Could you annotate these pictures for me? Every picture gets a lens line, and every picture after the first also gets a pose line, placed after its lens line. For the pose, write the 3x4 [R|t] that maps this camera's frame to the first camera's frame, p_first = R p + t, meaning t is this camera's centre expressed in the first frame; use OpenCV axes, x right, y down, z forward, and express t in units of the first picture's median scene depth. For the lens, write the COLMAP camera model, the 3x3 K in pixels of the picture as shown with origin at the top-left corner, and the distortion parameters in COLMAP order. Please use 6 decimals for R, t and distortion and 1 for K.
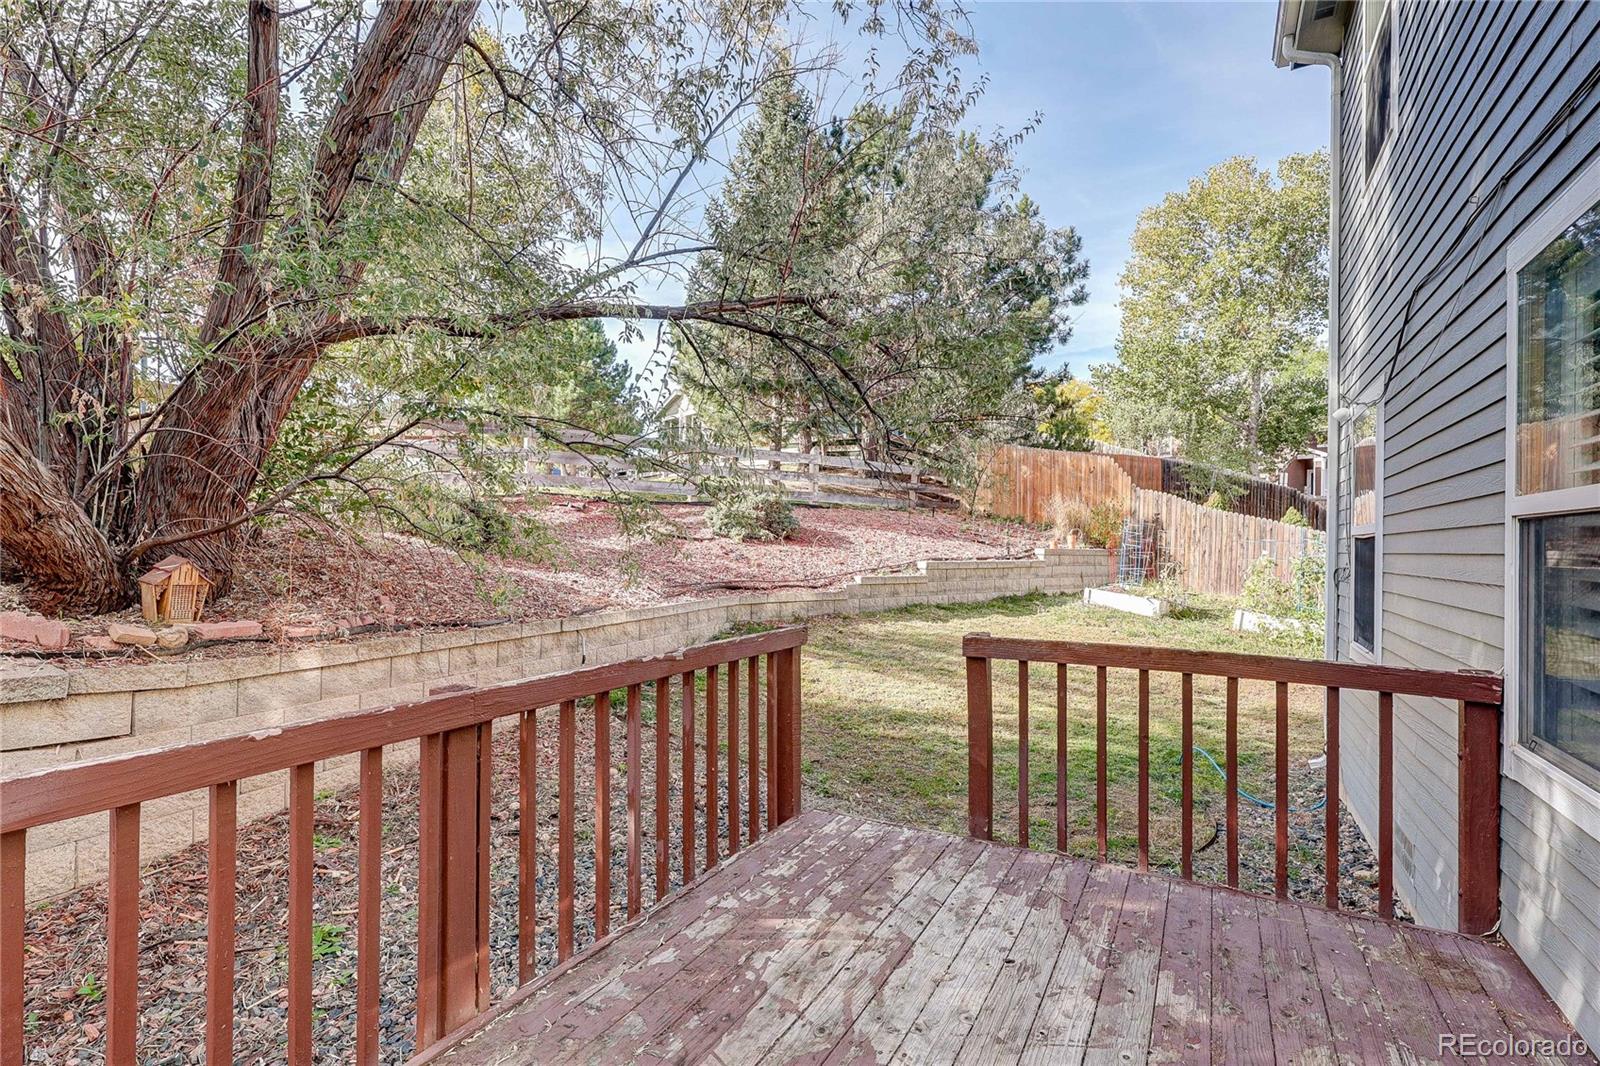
lens RADIAL K [[769.7, 0, 800.3], [0, 769.7, 539.6], [0, 0, 1]] dist [-0.004139, -0.000231]
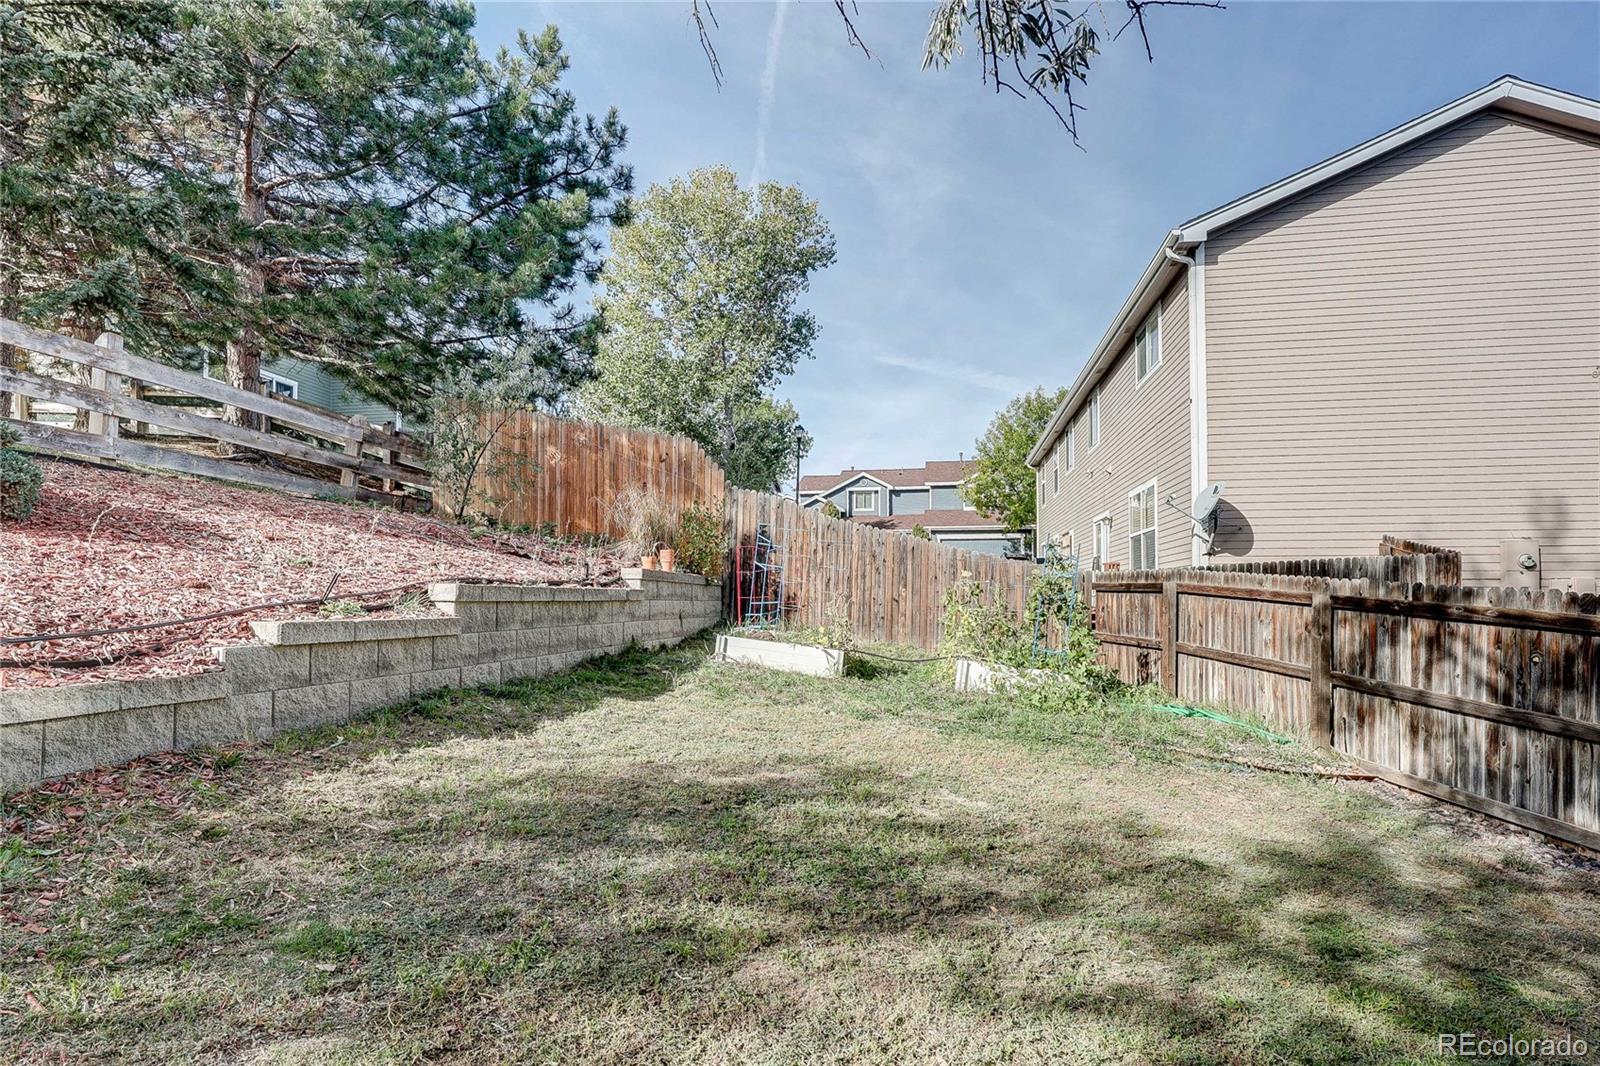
lens RADIAL K [[769.7, 0, 781.7], [0, 769.7, 587.9], [0, 0, 1]] dist [-0.004139, -0.000231]
pose [[0.746418, 0.006762, 0.665443, 0.017655], [-0.004234, 0.999976, -0.005412, 0.028237], [-0.665464, 0.001222, 0.746429, 0.505270]]
